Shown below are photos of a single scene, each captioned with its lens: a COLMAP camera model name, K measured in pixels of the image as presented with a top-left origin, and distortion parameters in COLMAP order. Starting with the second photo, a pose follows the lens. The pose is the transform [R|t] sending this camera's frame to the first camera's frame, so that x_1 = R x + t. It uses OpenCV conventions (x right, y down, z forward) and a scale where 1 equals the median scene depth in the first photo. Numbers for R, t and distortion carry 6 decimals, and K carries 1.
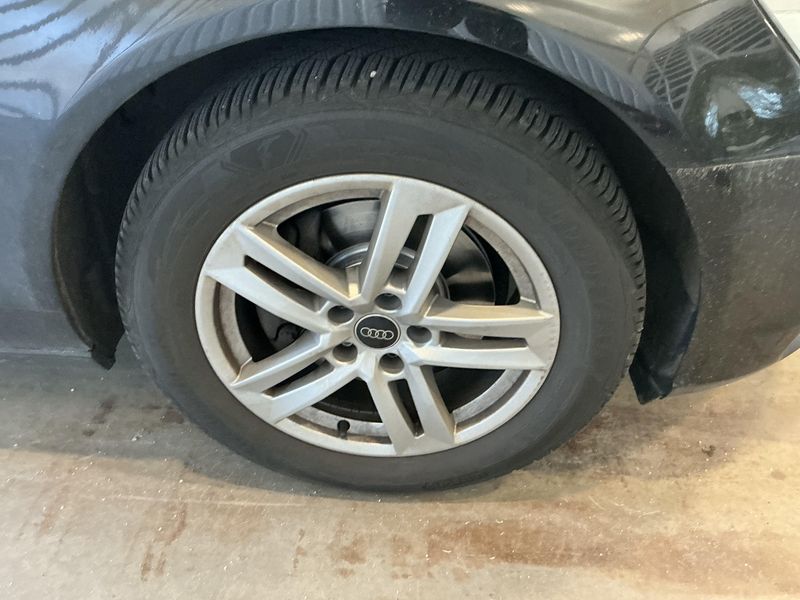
lens RADIAL K [[656.8, 0, 399.9], [0, 656.8, 289.7], [0, 0, 1]] dist [0.146837, -0.288790]
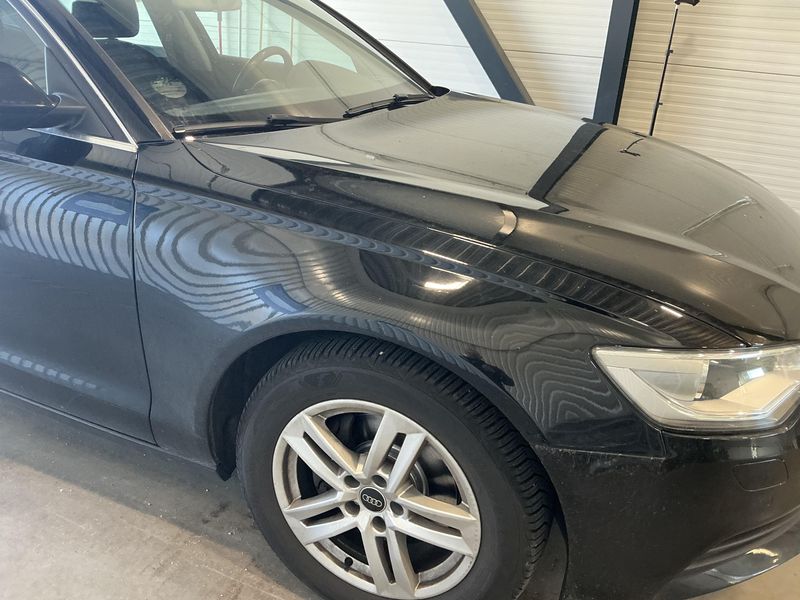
lens RADIAL K [[656.8, 0, 399.9], [0, 656.8, 289.7], [0, 0, 1]] dist [0.146837, -0.288790]
pose [[0.937798, 0.173321, -0.300825, 0.410858], [-0.243961, 0.945471, -0.215794, -0.081447], [0.247020, 0.275760, 0.928944, -0.580777]]
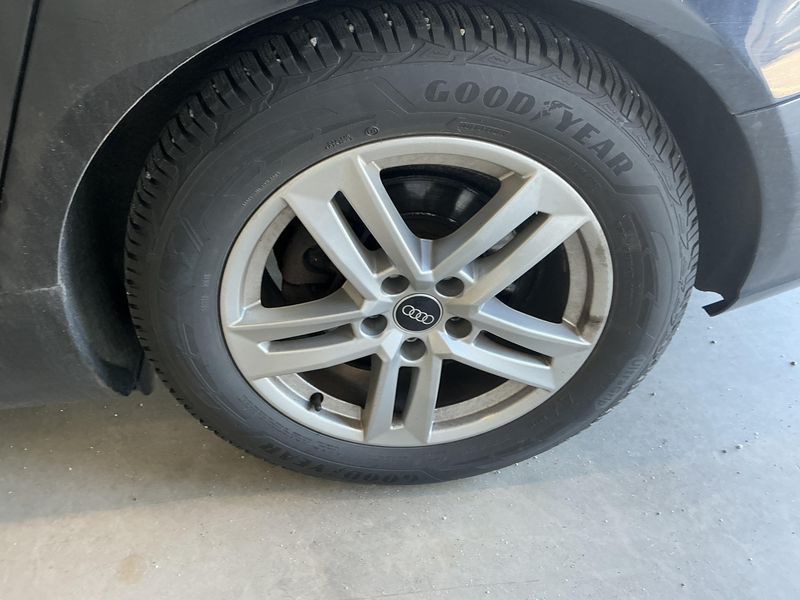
lens RADIAL K [[656.8, 0, 399.9], [0, 656.8, 289.7], [0, 0, 1]] dist [0.146837, -0.288790]
pose [[0.890524, 0.271654, 0.364925, -0.398469], [-0.277753, 0.959948, -0.036794, 0.073337], [-0.360304, -0.068594, 0.930309, 0.153197]]
